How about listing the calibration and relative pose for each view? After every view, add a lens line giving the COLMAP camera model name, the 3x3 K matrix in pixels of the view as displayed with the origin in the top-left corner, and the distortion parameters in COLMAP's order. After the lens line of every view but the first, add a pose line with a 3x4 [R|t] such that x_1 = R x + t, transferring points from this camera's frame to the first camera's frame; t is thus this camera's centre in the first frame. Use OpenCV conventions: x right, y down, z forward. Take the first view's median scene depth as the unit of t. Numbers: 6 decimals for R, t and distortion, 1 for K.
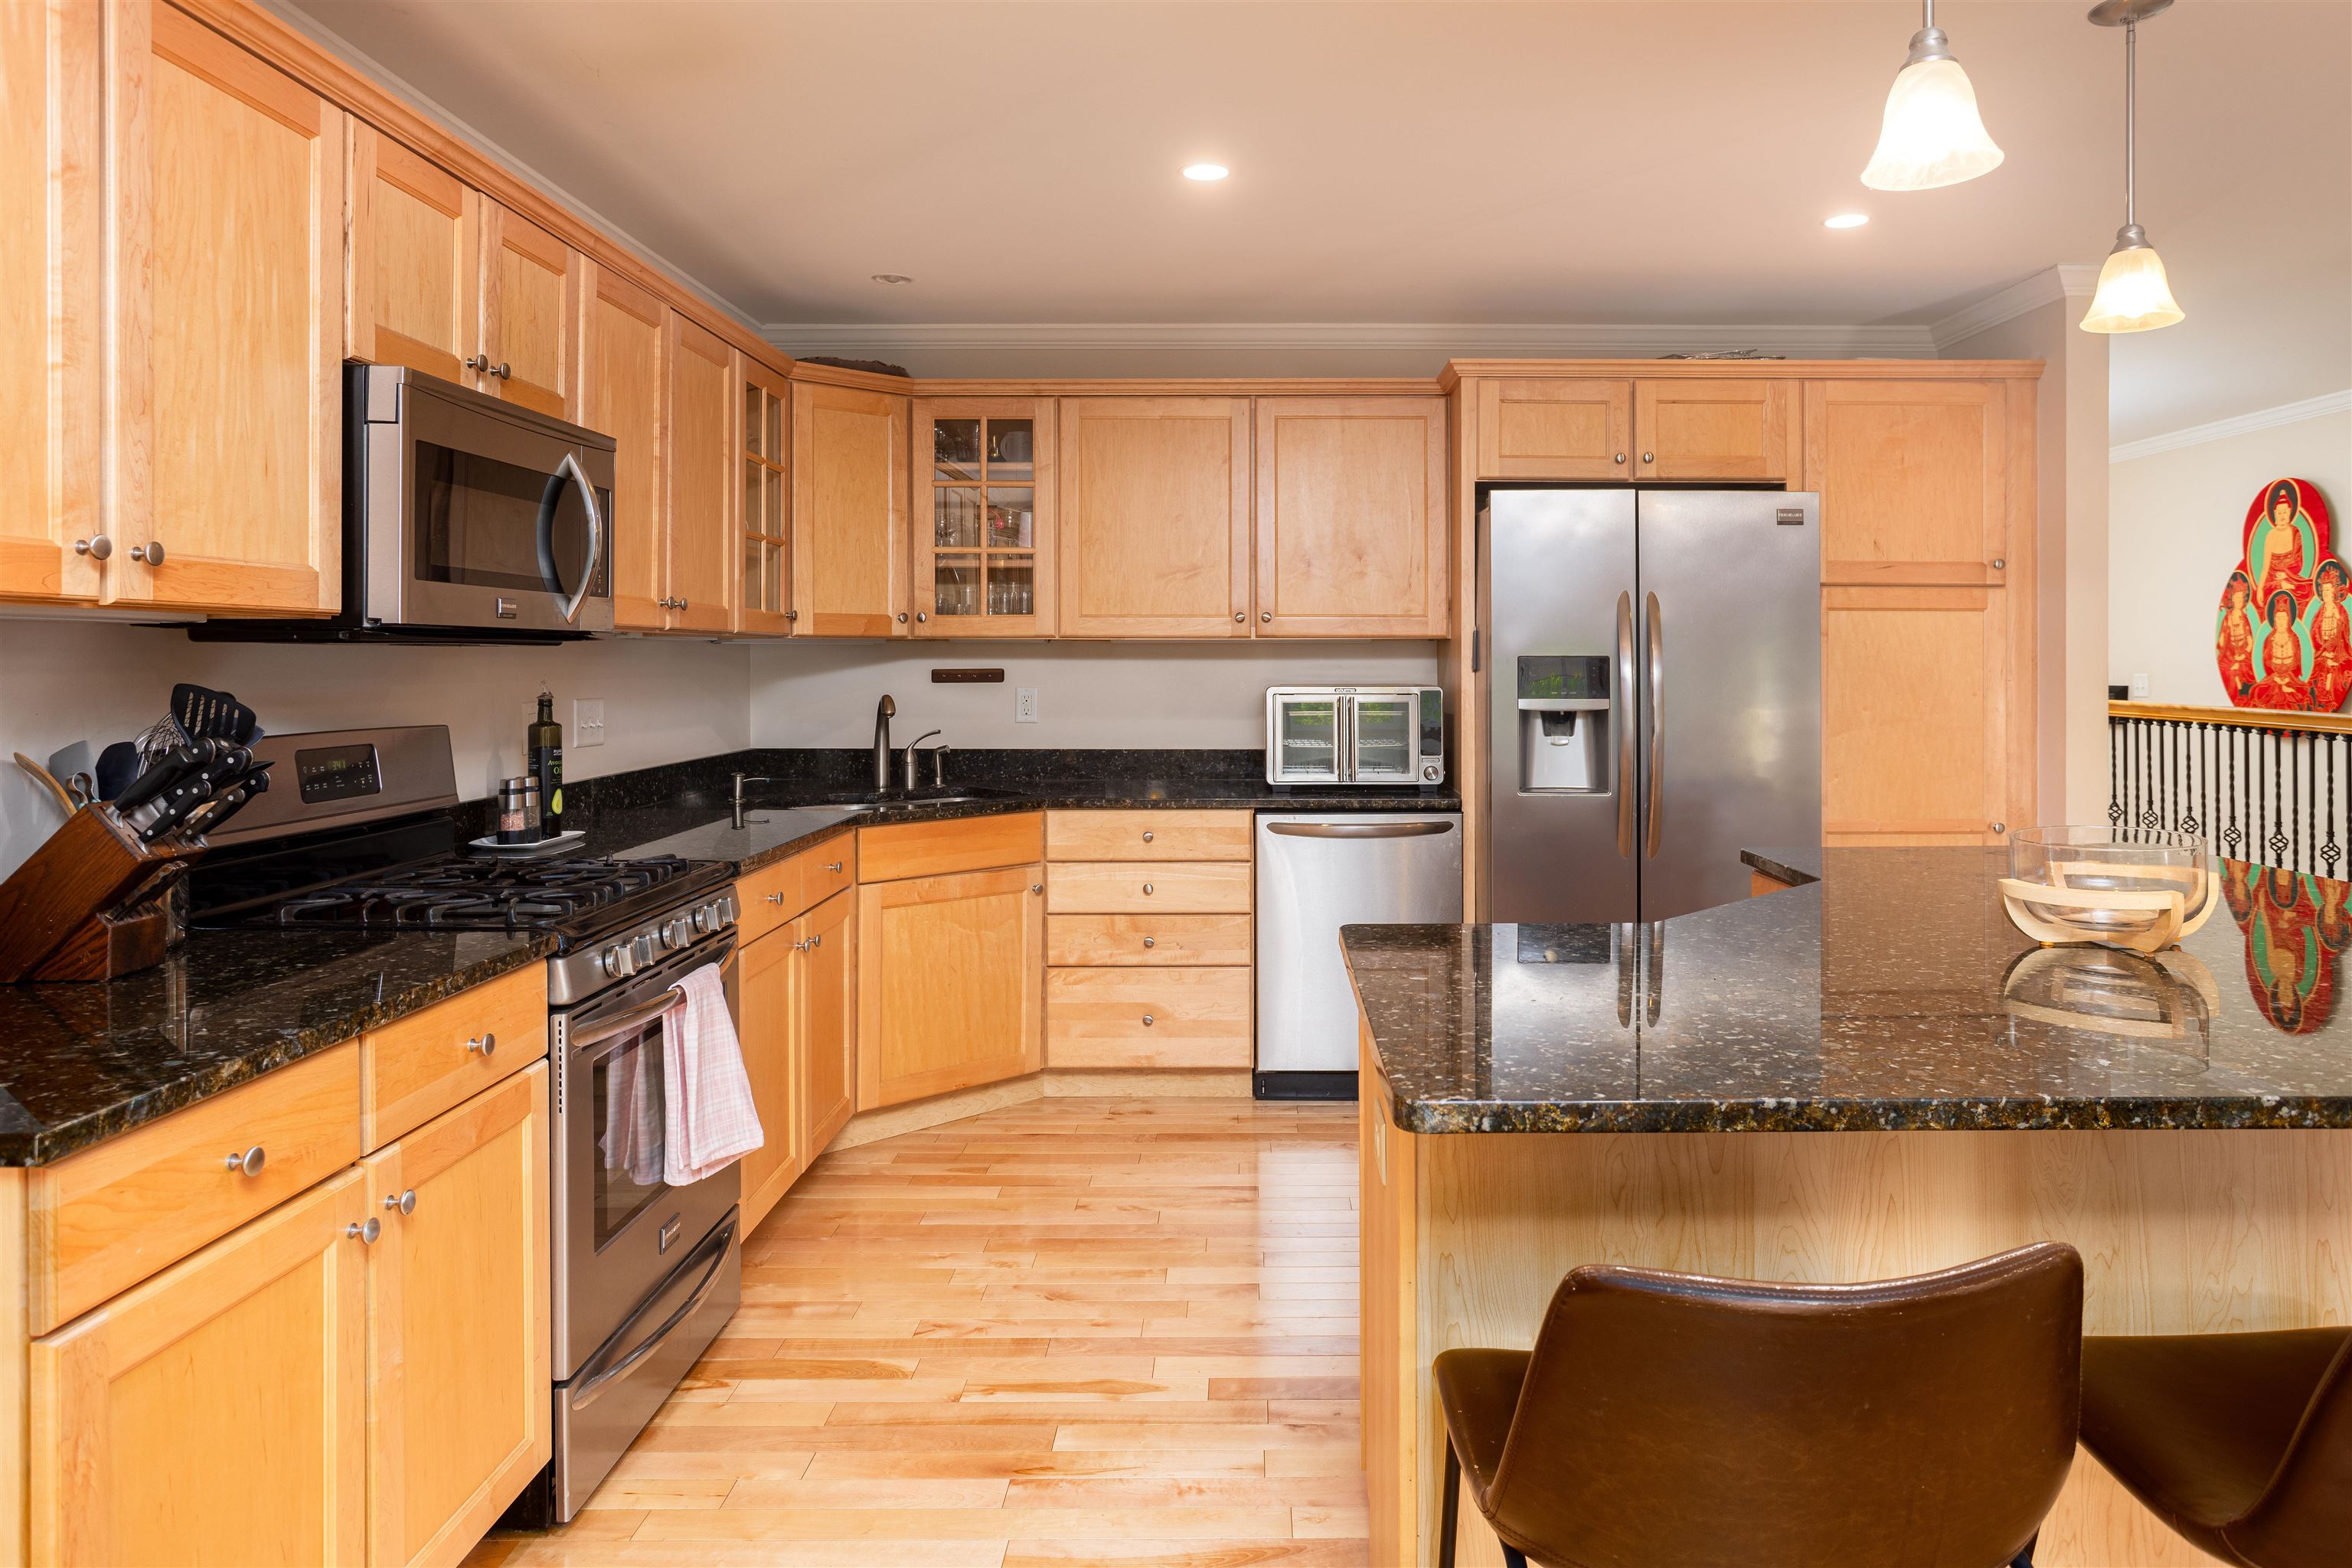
lens RADIAL K [[1464.2, 0, 1231.2], [0, 1464.2, 686.3], [0, 0, 1]] dist [-0.000070, 0.002843]
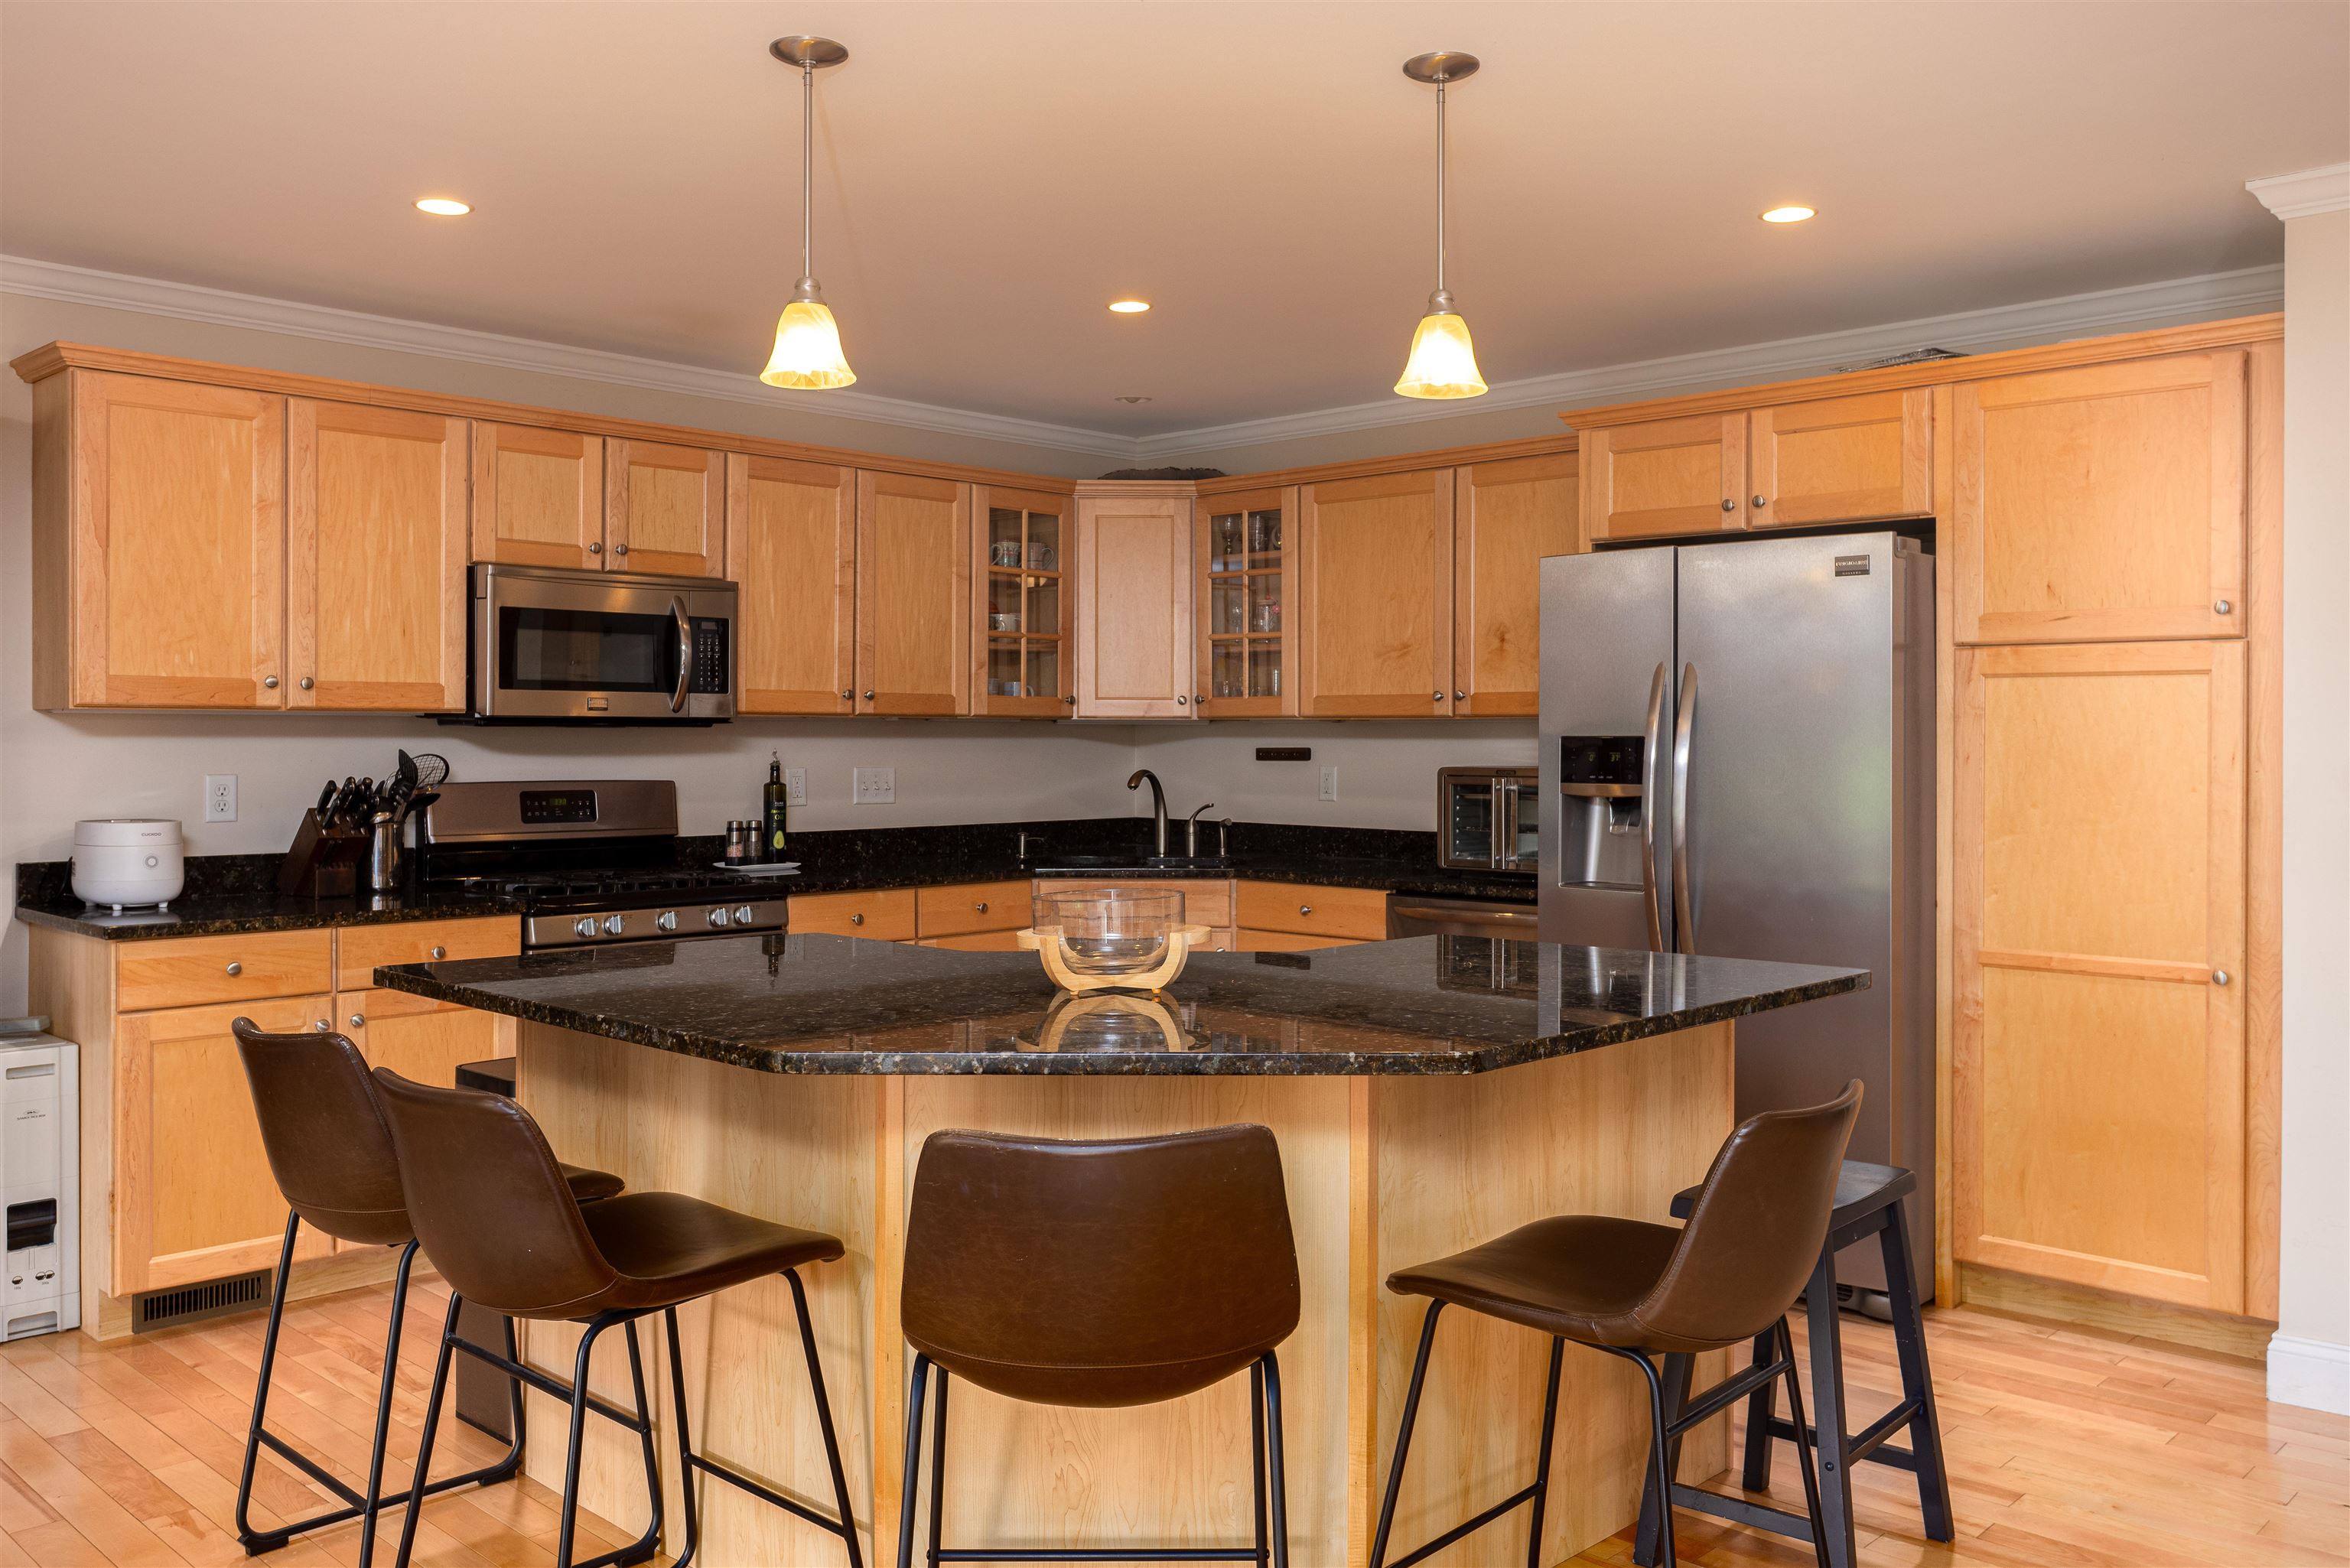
lens RADIAL K [[1842.4, 0, 1174.8], [0, 1842.4, 774.4], [0, 0, 1]] dist [-0.011406, 0.000982]
pose [[0.726087, 0.016120, -0.687413, 0.990530], [-0.015930, 0.999851, 0.006621, -0.000419], [0.687418, 0.006143, 0.726236, -0.004549]]
